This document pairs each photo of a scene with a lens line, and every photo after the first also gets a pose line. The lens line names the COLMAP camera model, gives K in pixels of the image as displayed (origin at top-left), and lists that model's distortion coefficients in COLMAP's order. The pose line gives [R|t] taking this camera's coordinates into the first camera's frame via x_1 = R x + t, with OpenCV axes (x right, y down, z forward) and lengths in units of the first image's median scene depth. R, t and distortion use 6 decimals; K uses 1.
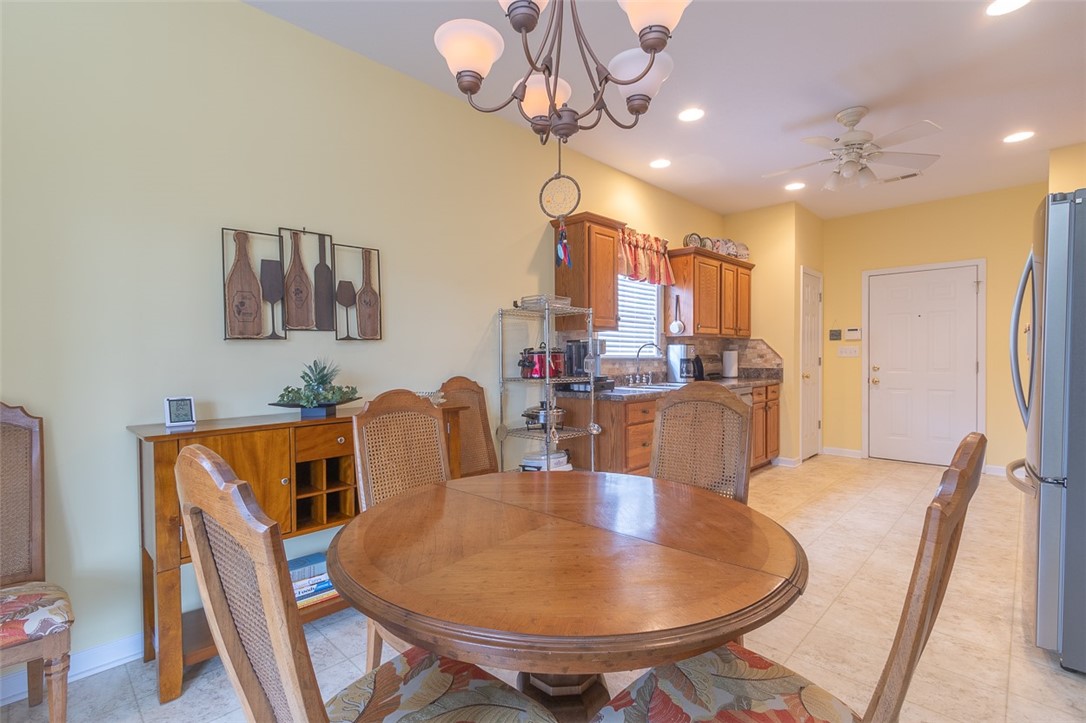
lens RADIAL K [[496.3, 0, 541.9], [0, 496.3, 364.7], [0, 0, 1]] dist [0.000035, -0.001889]
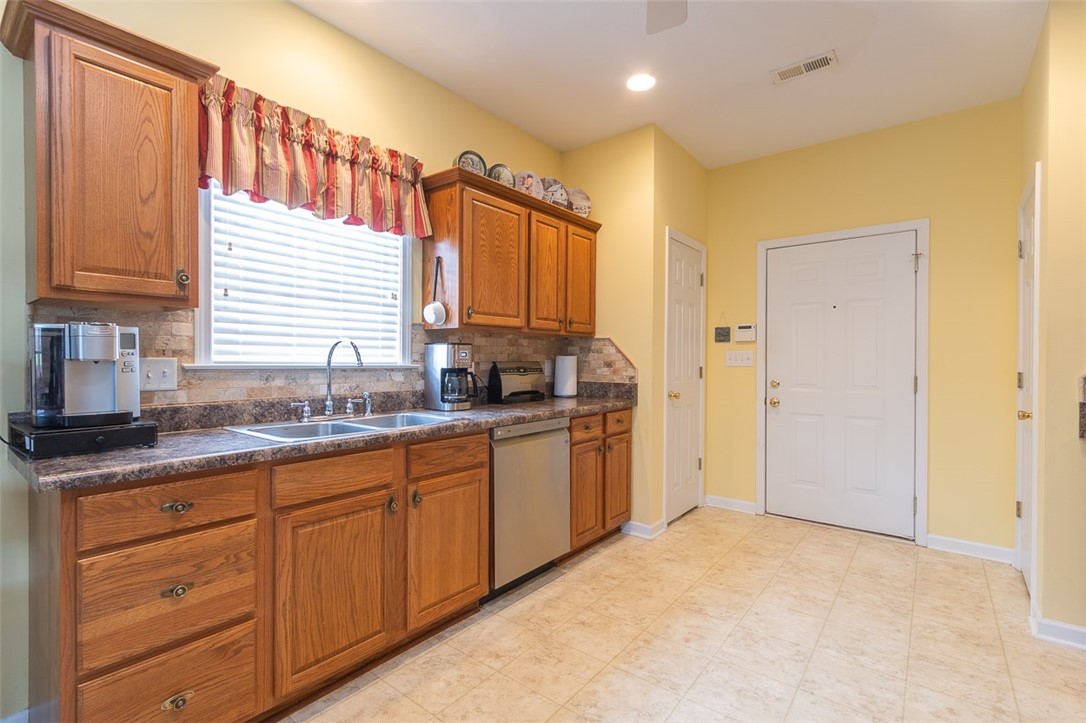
lens RADIAL K [[496.3, 0, 540.7], [0, 496.3, 364.5], [0, 0, 1]] dist [0.000035, -0.001889]
pose [[0.994162, 0.009353, 0.107492, 0.330165], [-0.008588, 0.999934, -0.007581, -0.013037], [-0.107556, 0.006614, 0.994177, 0.421772]]
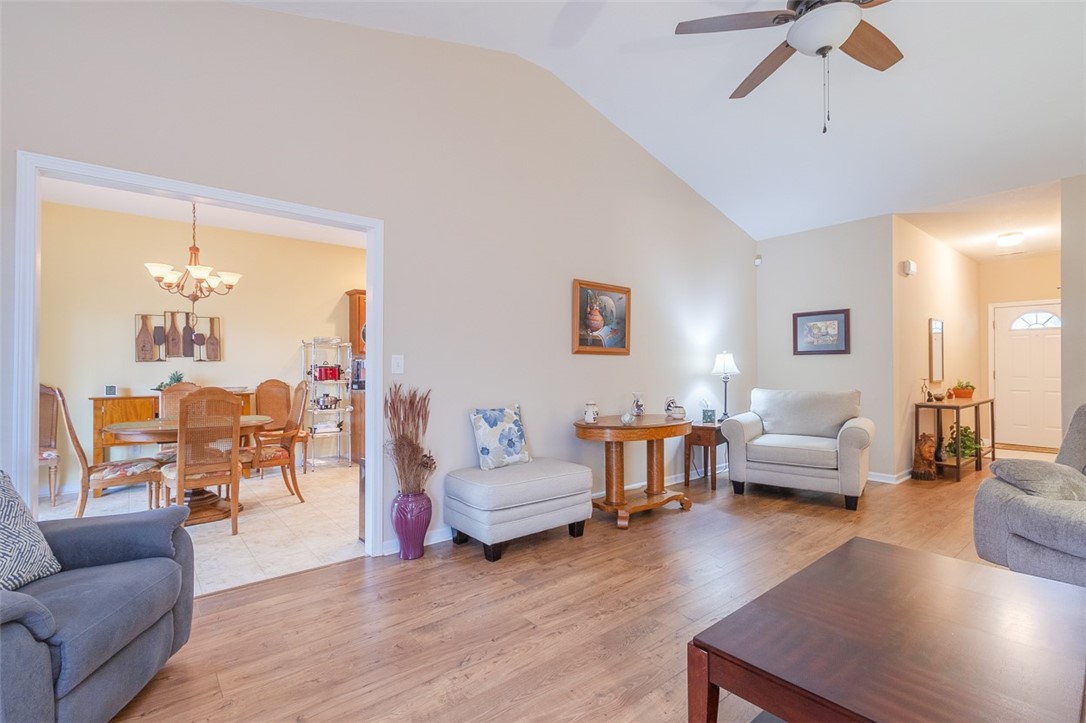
lens RADIAL K [[496.3, 0, 541.6], [0, 496.3, 358.5], [0, 0, 1]] dist [0.000035, -0.001889]
pose [[0.995018, 0.009235, -0.099268, 0.703362], [-0.012035, 0.999545, -0.027648, -0.010743], [0.098968, 0.028705, 0.994677, -0.535050]]
